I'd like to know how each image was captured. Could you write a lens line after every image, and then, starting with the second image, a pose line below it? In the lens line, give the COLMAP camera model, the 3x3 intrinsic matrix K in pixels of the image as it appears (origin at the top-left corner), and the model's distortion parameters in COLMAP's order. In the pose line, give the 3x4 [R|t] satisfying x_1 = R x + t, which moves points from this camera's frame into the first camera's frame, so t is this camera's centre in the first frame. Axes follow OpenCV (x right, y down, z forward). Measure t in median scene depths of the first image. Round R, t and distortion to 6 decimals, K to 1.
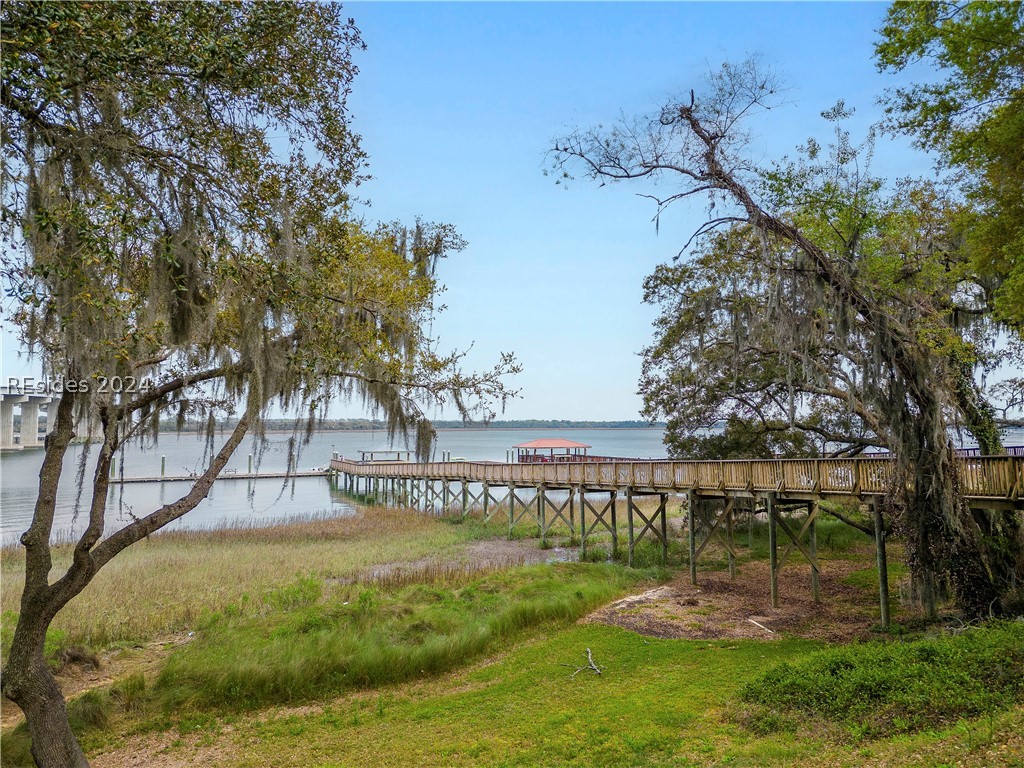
lens RADIAL K [[724.7, 0, 512.0], [0, 724.7, 384.0], [0, 0, 1]] dist [0.097732, -0.124411]
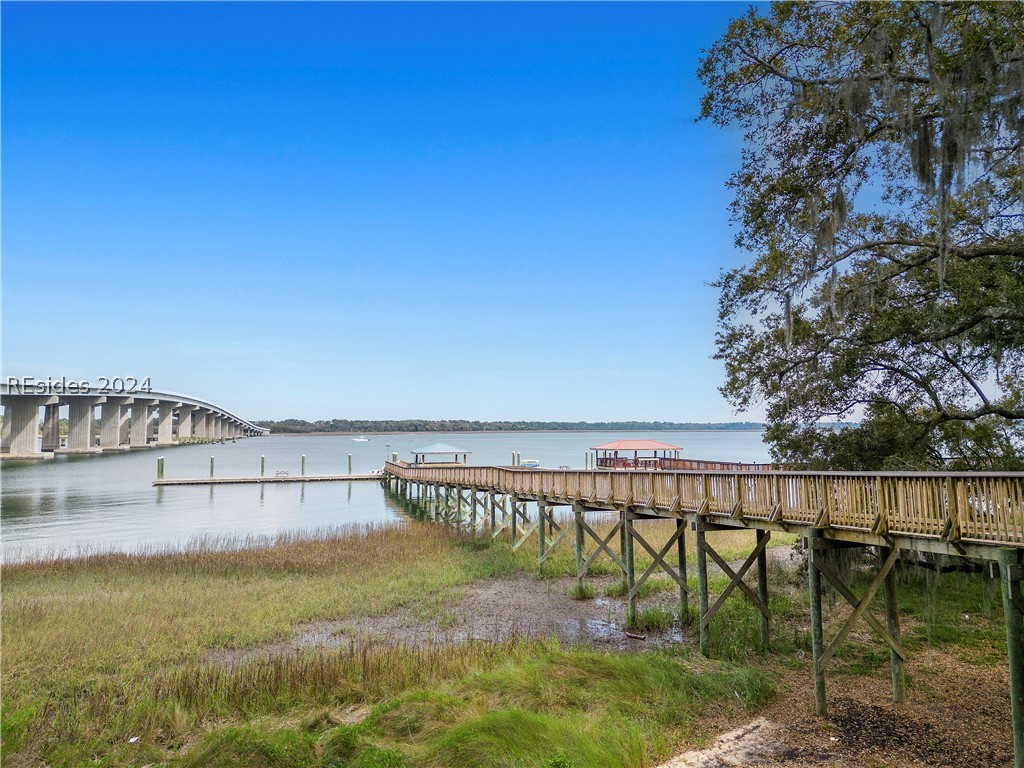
lens RADIAL K [[724.7, 0, 512.0], [0, 724.7, 384.0], [0, 0, 1]] dist [0.097732, -0.124411]
pose [[0.990474, -0.009629, -0.137362, 0.082819], [0.009254, 0.999952, -0.003365, 0.032924], [0.137387, 0.002062, 0.990515, 0.353587]]
